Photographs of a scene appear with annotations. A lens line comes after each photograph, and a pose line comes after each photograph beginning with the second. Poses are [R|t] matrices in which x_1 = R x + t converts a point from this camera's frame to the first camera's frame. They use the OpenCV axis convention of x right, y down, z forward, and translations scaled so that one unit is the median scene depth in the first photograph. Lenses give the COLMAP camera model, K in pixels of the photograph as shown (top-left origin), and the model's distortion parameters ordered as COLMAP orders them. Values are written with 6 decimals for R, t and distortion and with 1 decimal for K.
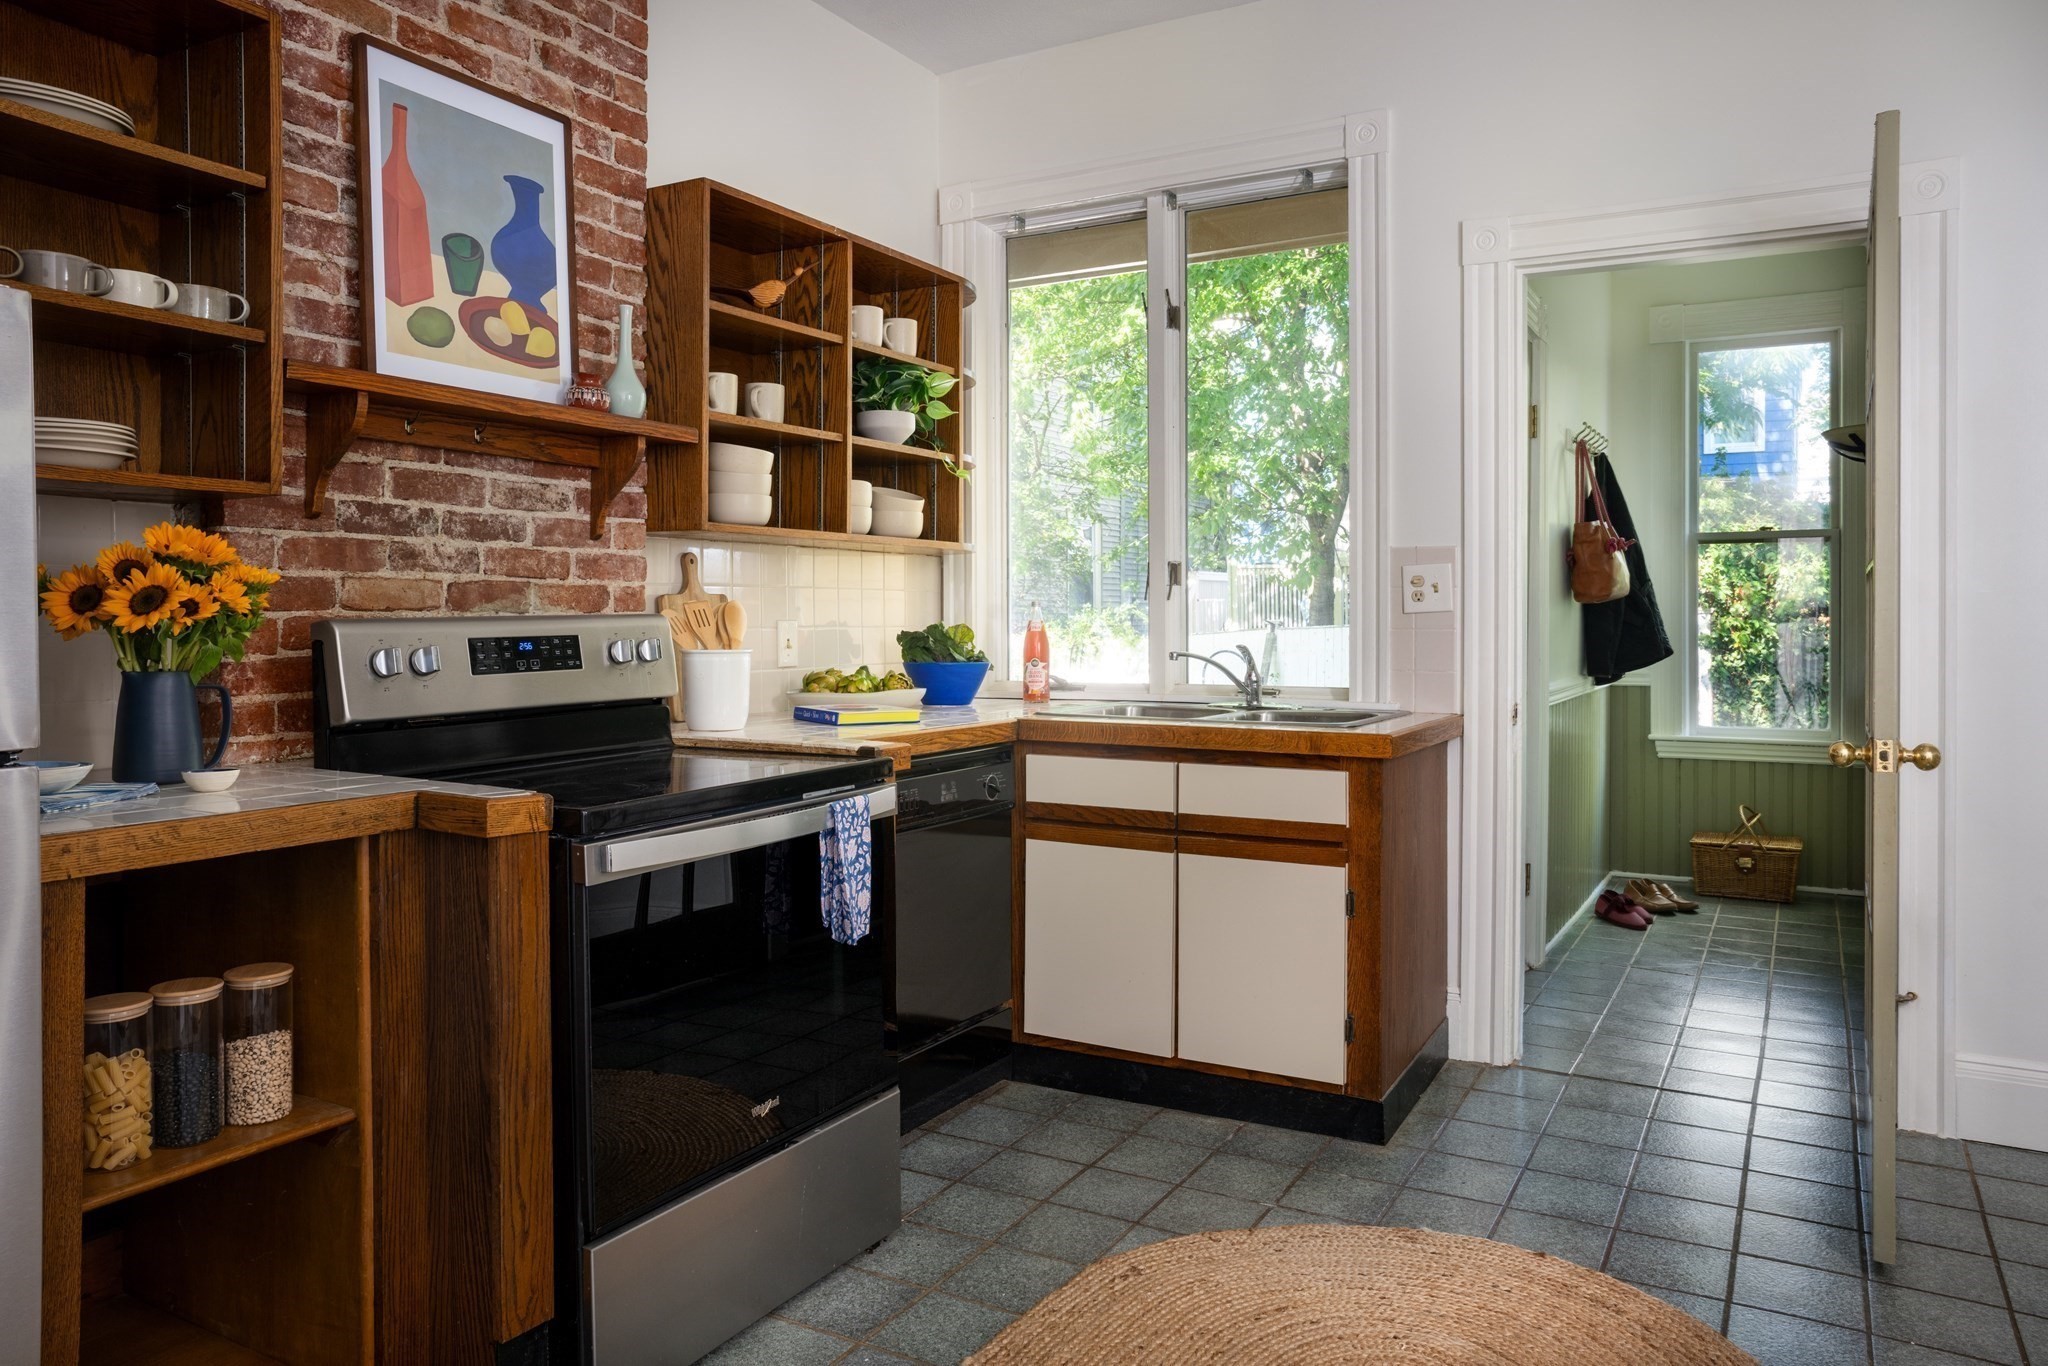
lens RADIAL K [[1399.4, 0, 1034.7], [0, 1399.4, 642.3], [0, 0, 1]] dist [-0.048246, 0.061482]
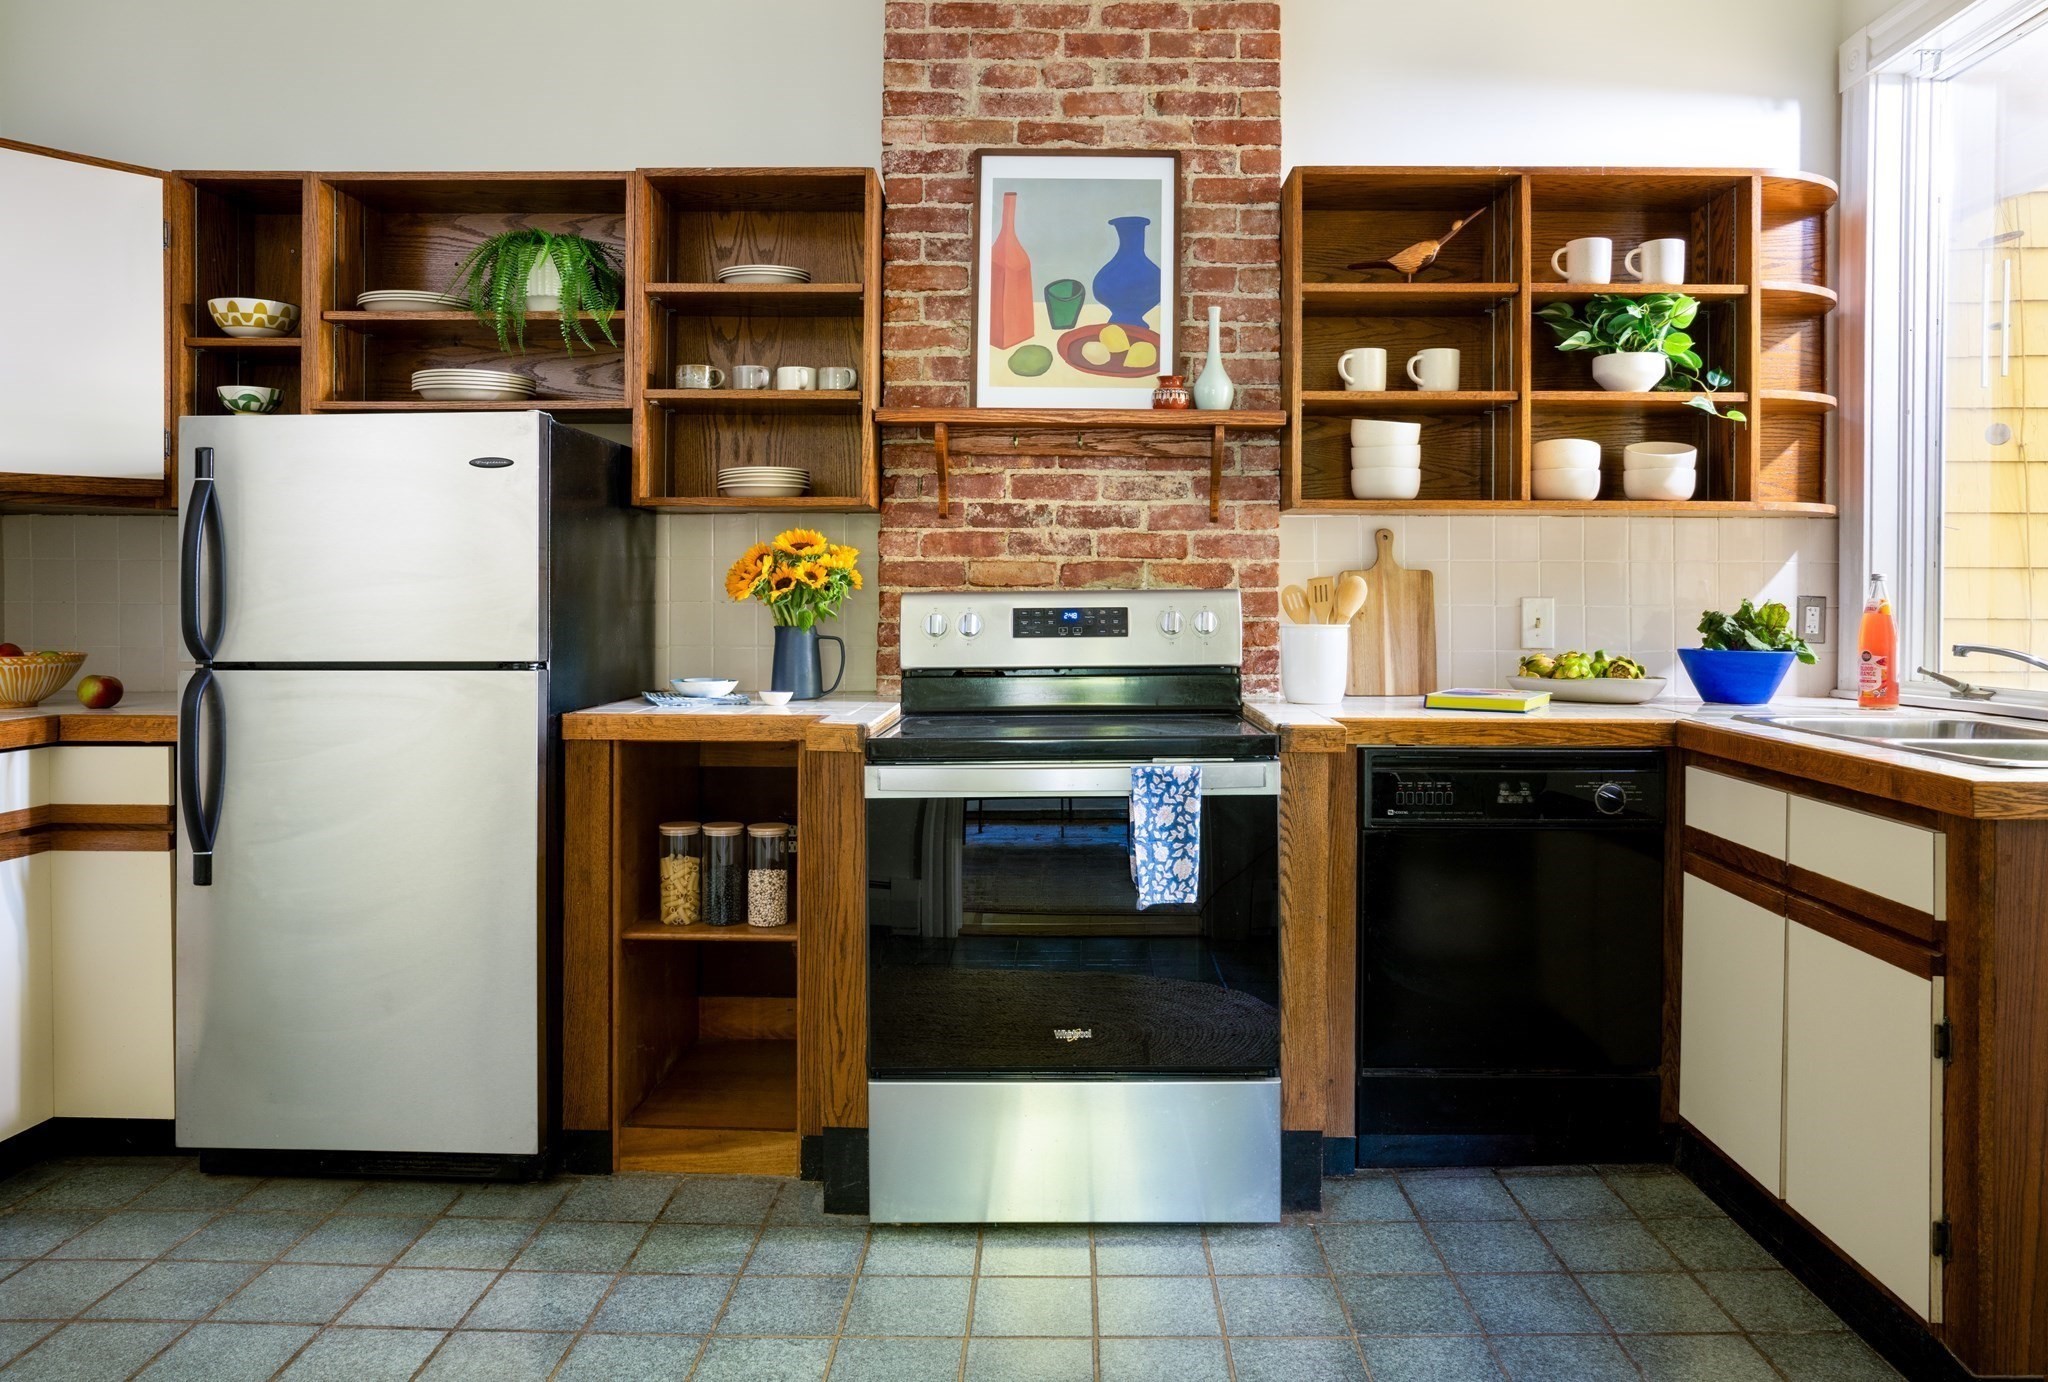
lens RADIAL K [[1419.8, 0, 1028.0], [0, 1419.8, 614.6], [0, 0, 1]] dist [-0.029464, 0.004205]
pose [[0.484169, 0.013226, -0.874874, 0.626807], [-0.019307, 0.999804, 0.004429, -0.002604], [0.874761, 0.014747, 0.484330, 0.343175]]
